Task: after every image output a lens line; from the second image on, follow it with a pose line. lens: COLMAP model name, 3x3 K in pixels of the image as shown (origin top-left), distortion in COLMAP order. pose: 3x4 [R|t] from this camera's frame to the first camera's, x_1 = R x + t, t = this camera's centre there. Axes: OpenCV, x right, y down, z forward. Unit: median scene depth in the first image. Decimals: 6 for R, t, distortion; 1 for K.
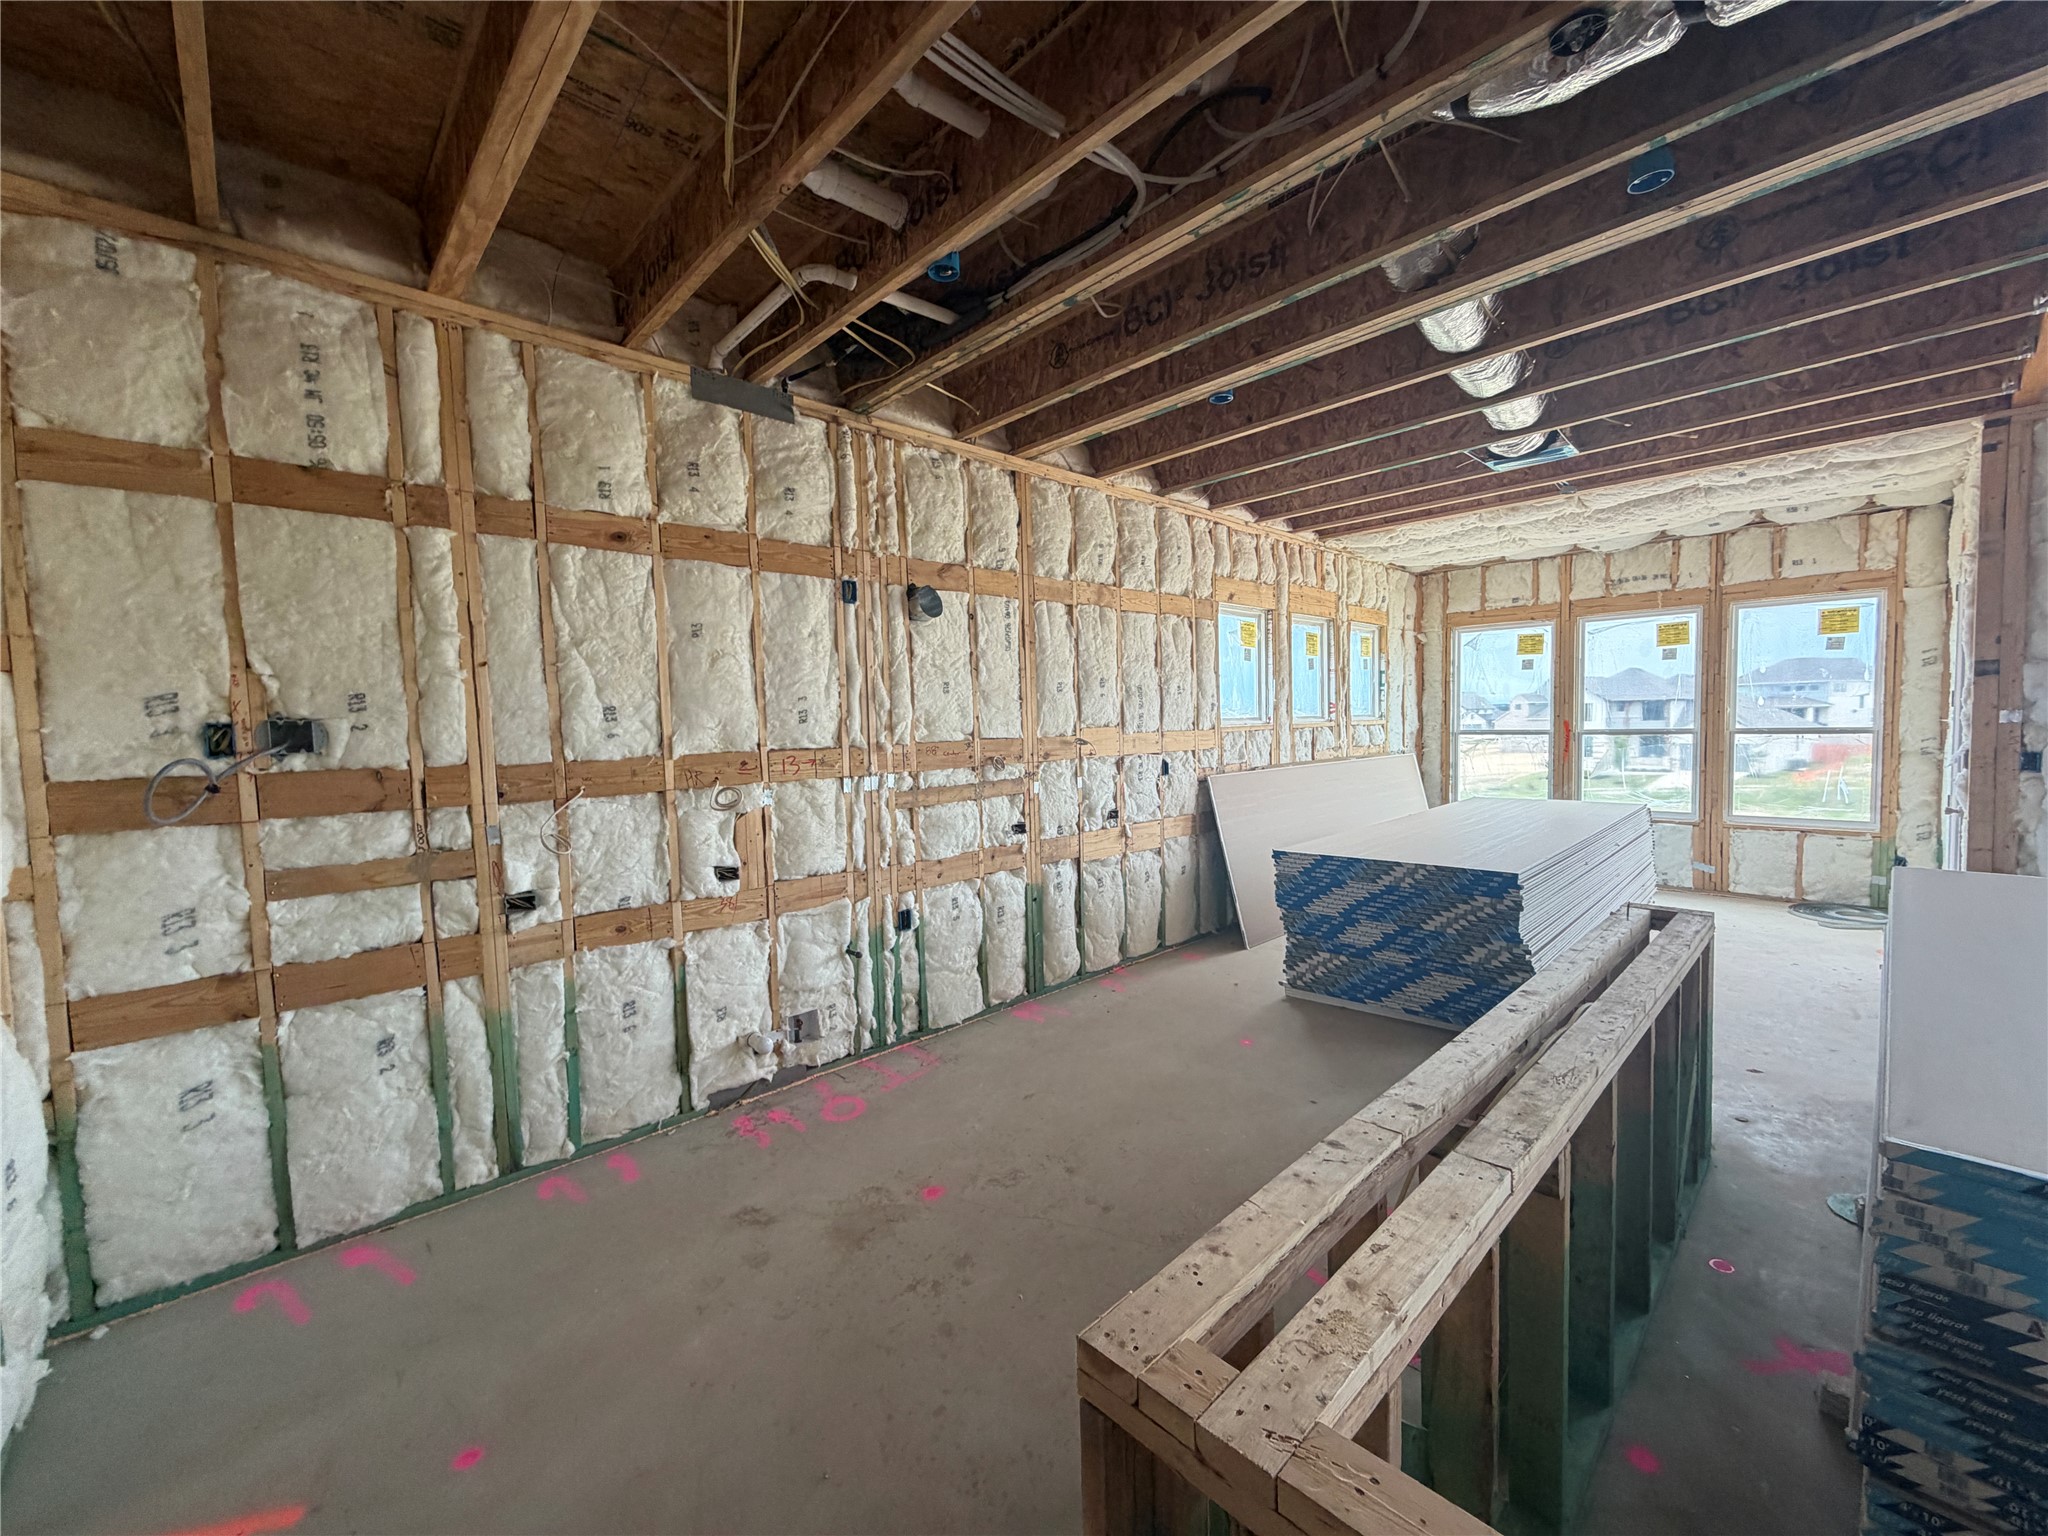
lens RADIAL K [[816.2, 0, 1013.9], [0, 816.2, 772.9], [0, 0, 1]] dist [-0.000387, -0.000534]
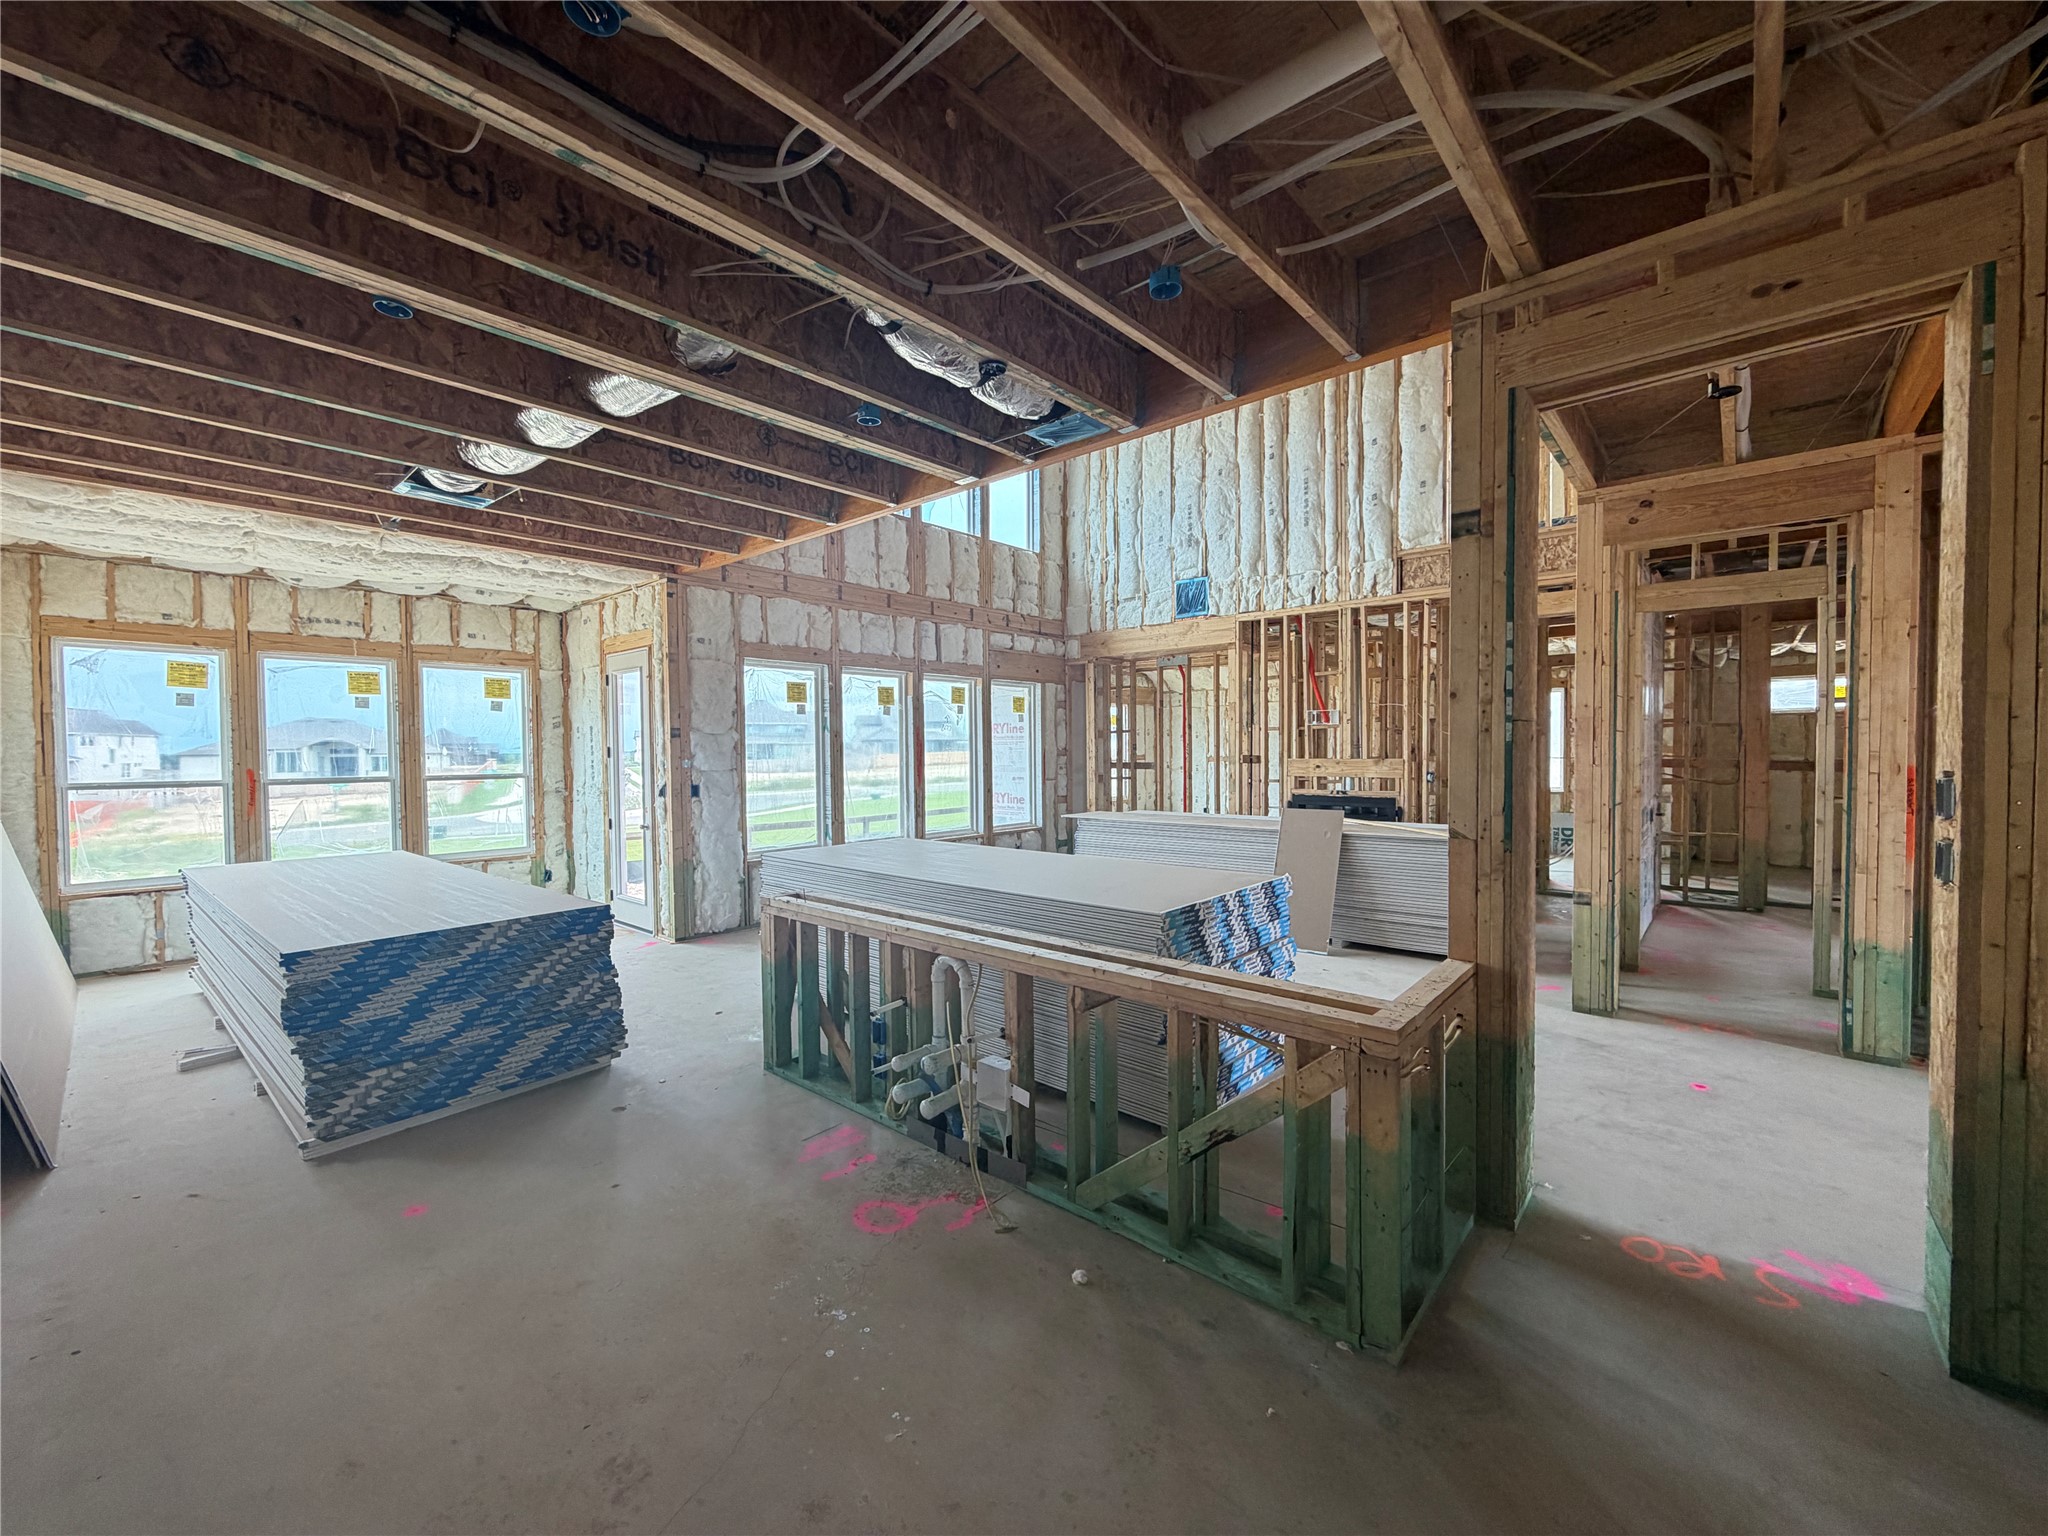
lens RADIAL K [[816.2, 0, 1024.0], [0, 816.2, 771.4], [0, 0, 1]] dist [-0.000387, -0.000534]
pose [[-0.094260, -0.001740, 0.995546, -0.319912], [0.071000, 0.997440, 0.008466, -0.014148], [-0.993013, 0.071482, -0.093895, 0.344912]]
